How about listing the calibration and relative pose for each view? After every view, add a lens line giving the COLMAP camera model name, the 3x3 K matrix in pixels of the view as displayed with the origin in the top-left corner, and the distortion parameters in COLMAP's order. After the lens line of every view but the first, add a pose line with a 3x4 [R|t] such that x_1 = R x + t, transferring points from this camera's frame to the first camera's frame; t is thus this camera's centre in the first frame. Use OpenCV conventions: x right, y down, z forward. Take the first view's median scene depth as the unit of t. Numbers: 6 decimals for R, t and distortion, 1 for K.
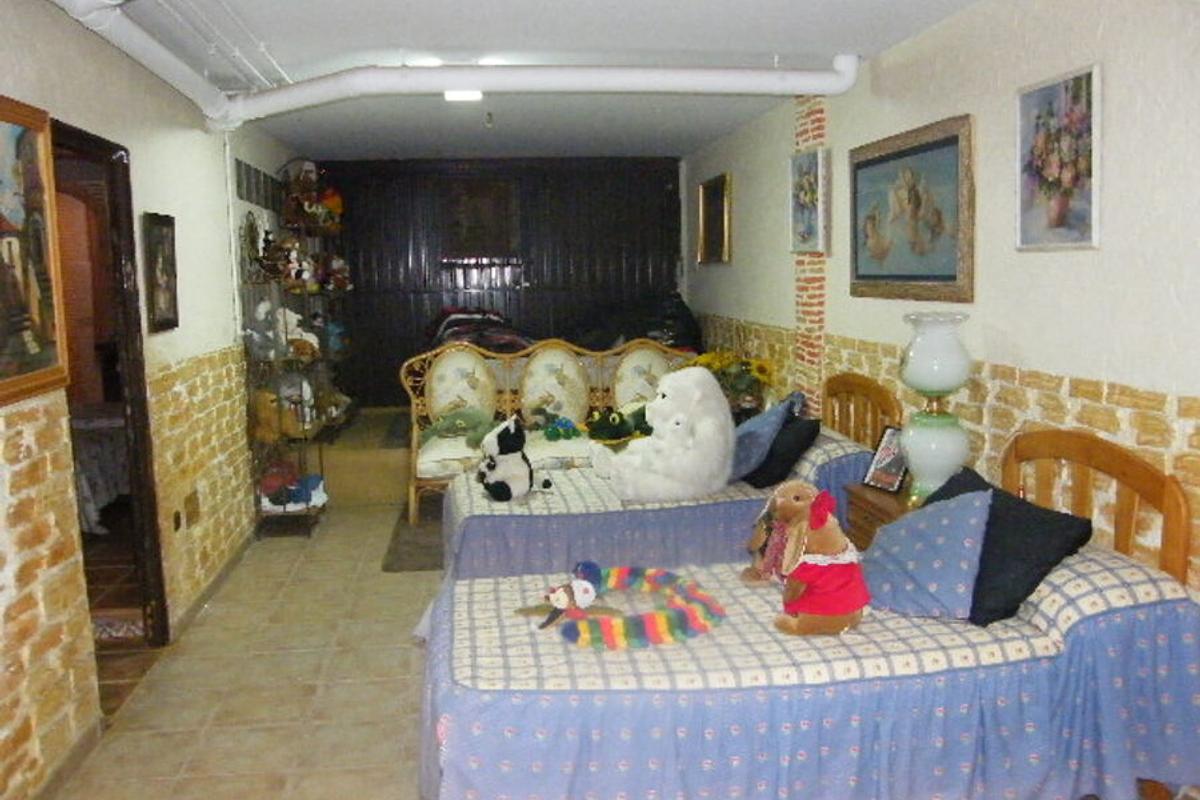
lens RADIAL K [[992.3, 0, 595.0], [0, 992.3, 401.7], [0, 0, 1]] dist [-0.074999, 0.020772]
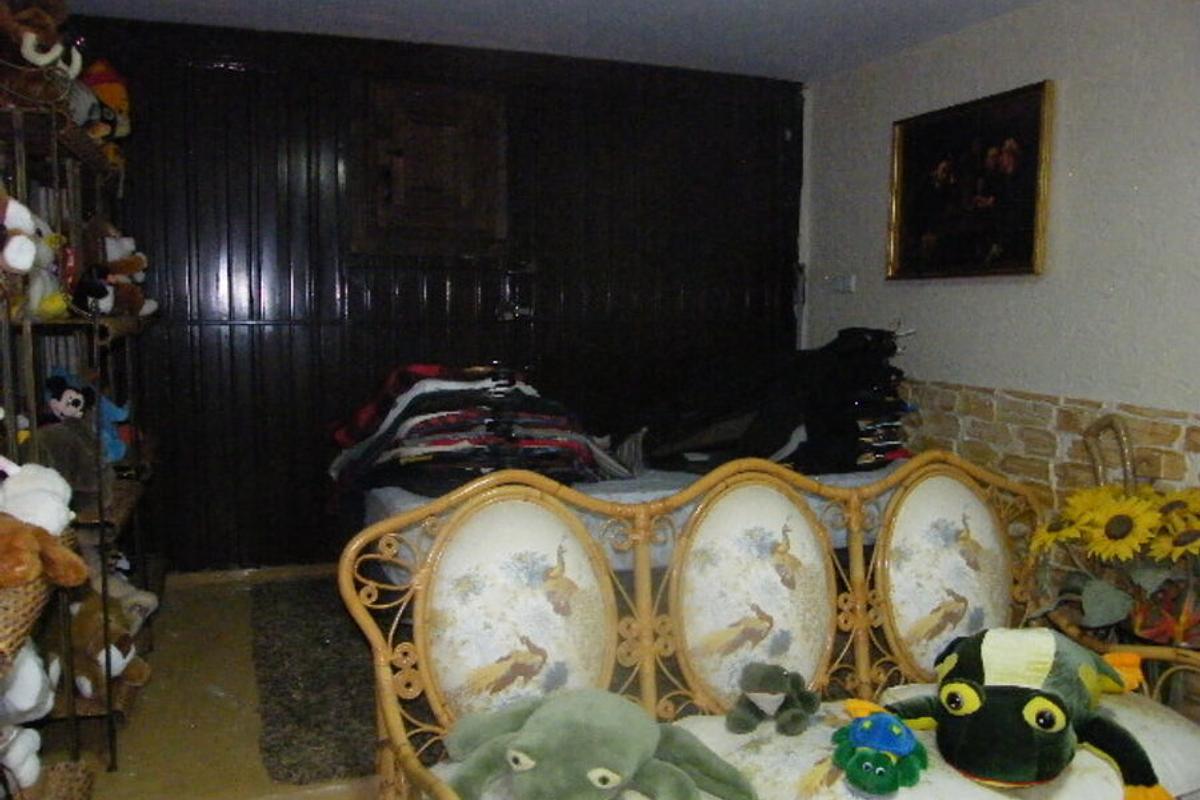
lens RADIAL K [[992.3, 0, 601.9], [0, 992.3, 422.3], [0, 0, 1]] dist [-0.074999, 0.020772]
pose [[0.973192, -0.001884, 0.229987, -0.073404], [0.004922, 0.999908, -0.012638, -0.028968], [-0.229942, 0.013431, 0.973112, 0.260469]]
